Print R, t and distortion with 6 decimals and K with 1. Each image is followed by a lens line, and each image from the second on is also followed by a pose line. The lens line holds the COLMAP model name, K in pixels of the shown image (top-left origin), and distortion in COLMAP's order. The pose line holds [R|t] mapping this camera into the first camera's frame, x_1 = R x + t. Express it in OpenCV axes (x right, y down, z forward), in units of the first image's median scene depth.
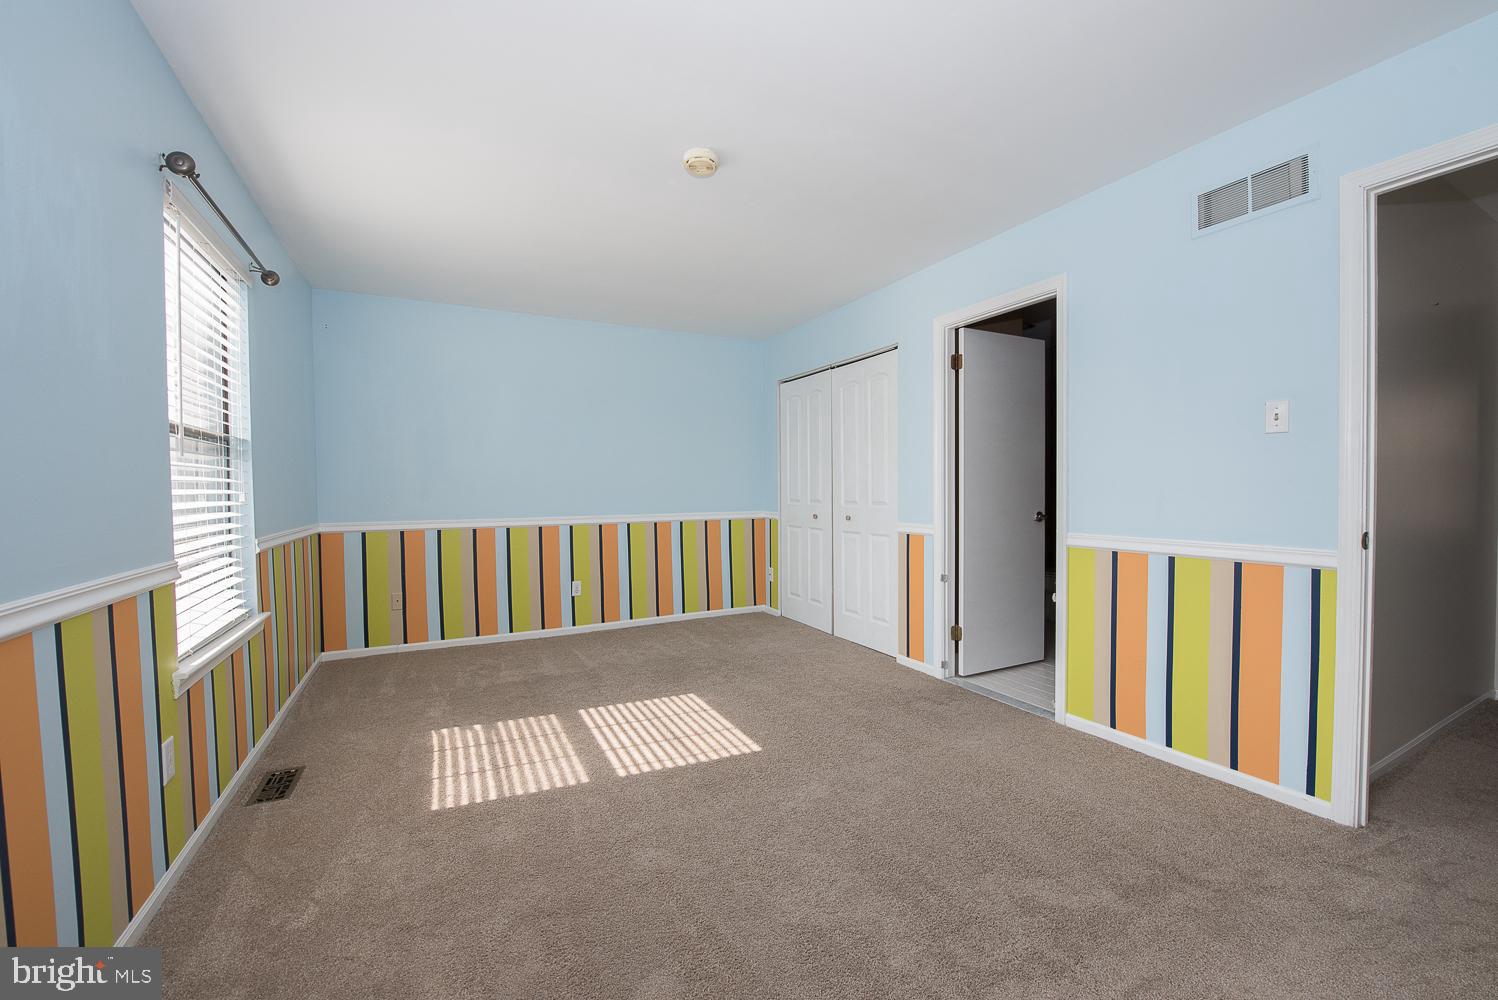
lens RADIAL K [[593.8, 0, 749.0], [0, 593.8, 500.0], [0, 0, 1]] dist [-0.015007, -0.003748]
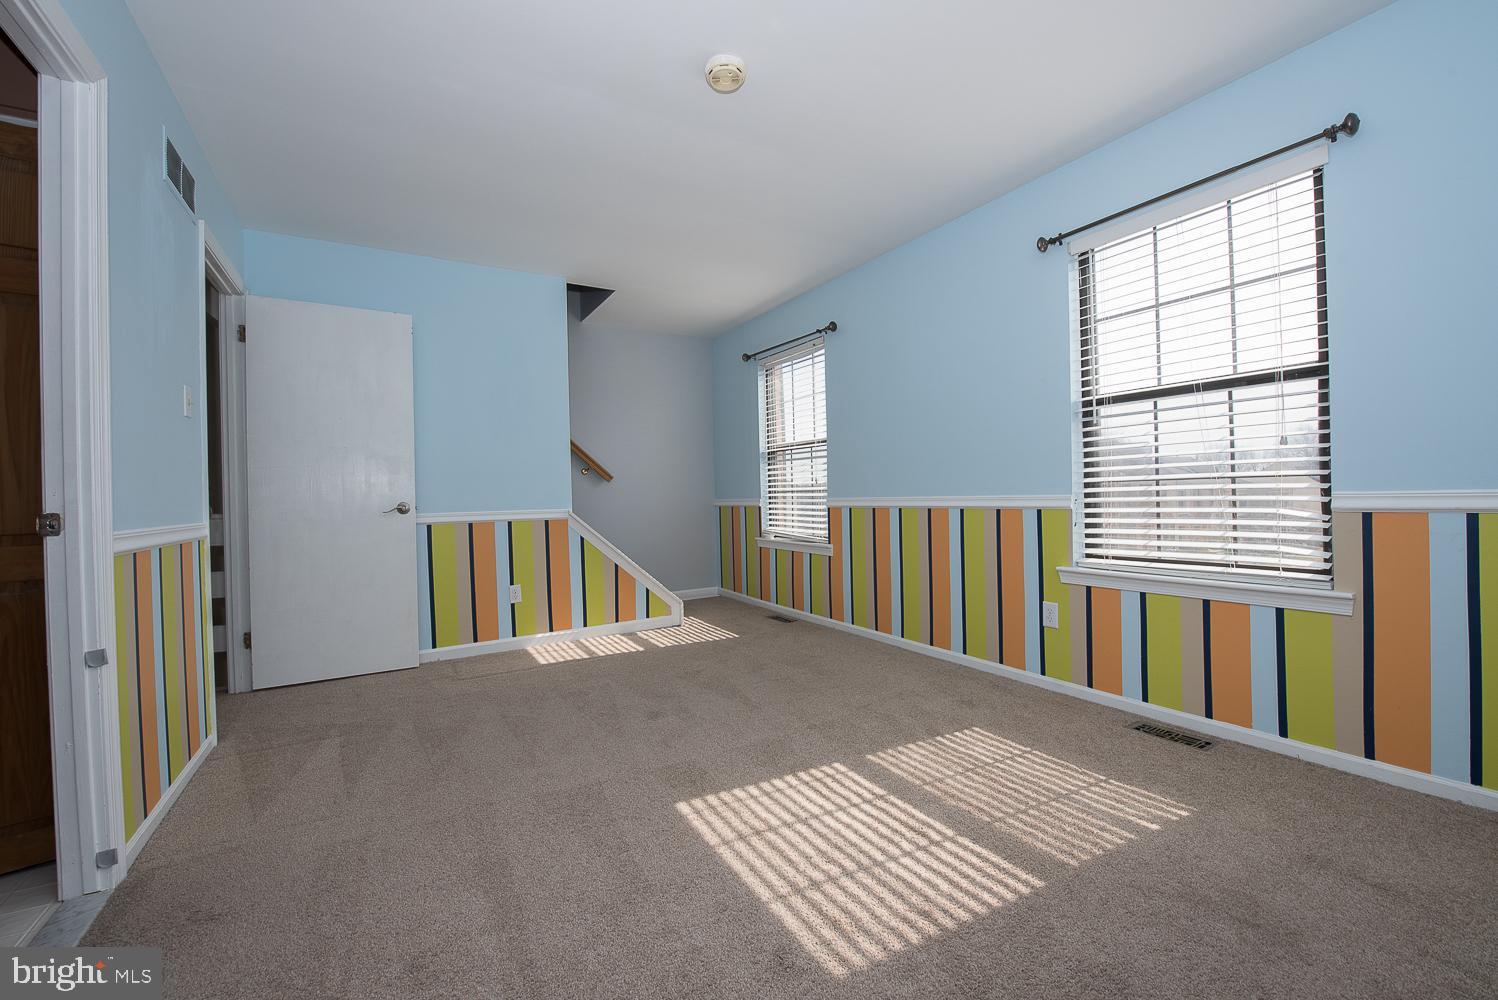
lens RADIAL K [[593.8, 0, 749.0], [0, 593.8, 500.0], [0, 0, 1]] dist [-0.015007, -0.003748]
pose [[-0.997663, 0.034158, -0.059180, -0.038943], [0.032570, 0.999089, 0.027586, 0.031637], [0.060069, 0.025594, -0.997866, 1.729429]]
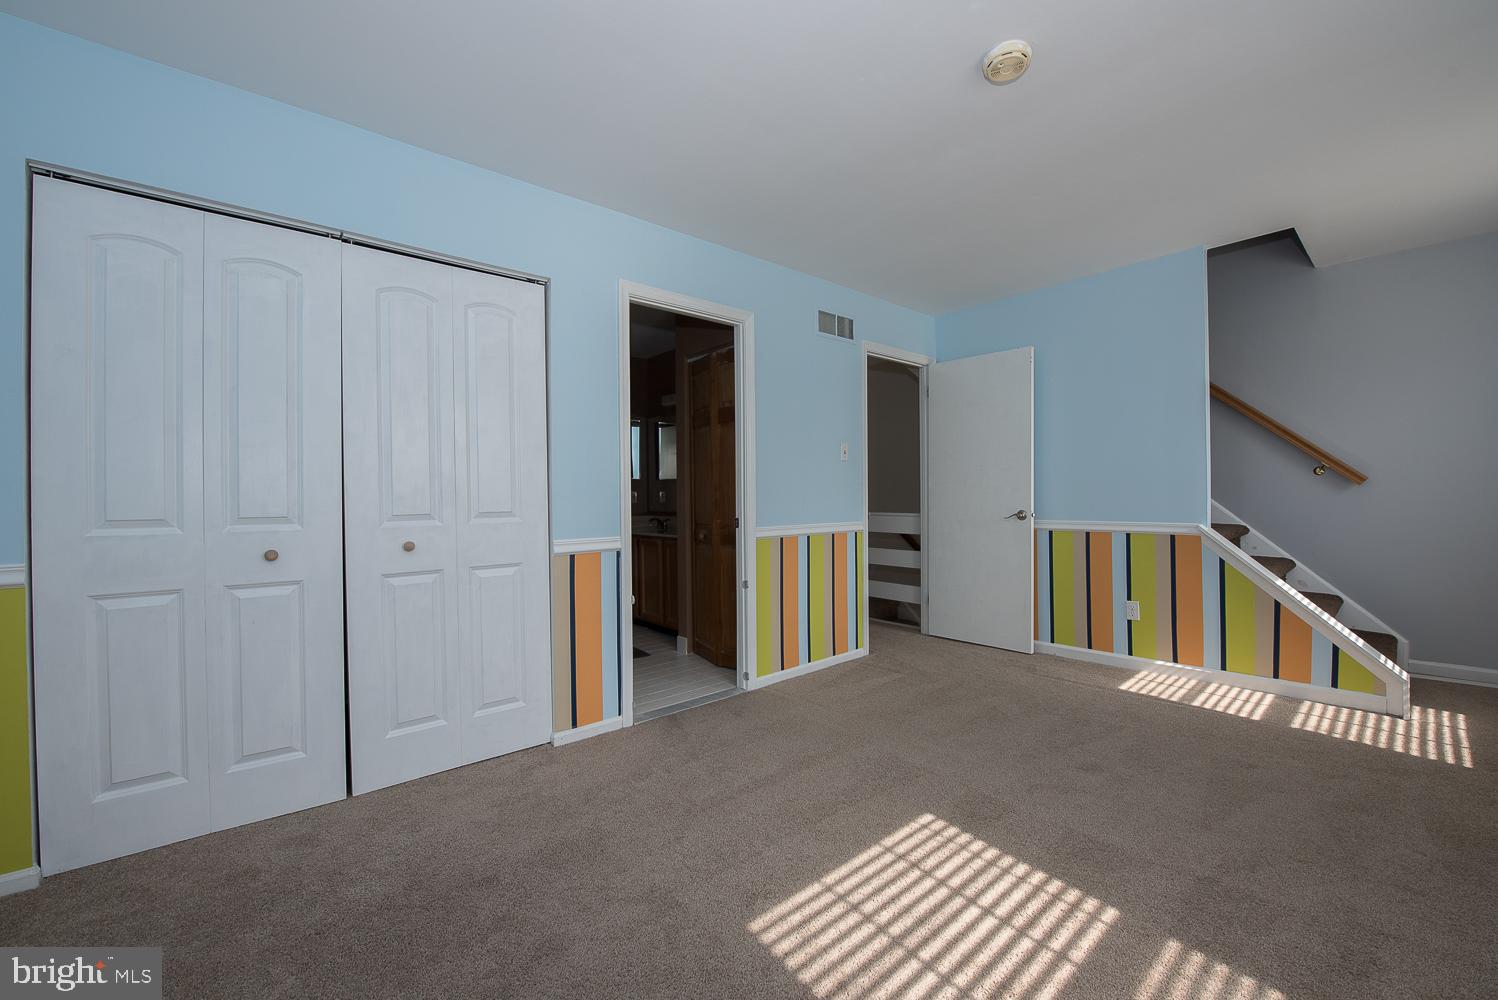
lens RADIAL K [[593.8, 0, 749.0], [0, 593.8, 500.0], [0, 0, 1]] dist [-0.015007, -0.003748]
pose [[-0.228831, 0.005879, 0.973448, -0.693611], [0.031489, 0.999503, 0.001366, -0.002872], [-0.972957, 0.030966, -0.228903, 1.404634]]
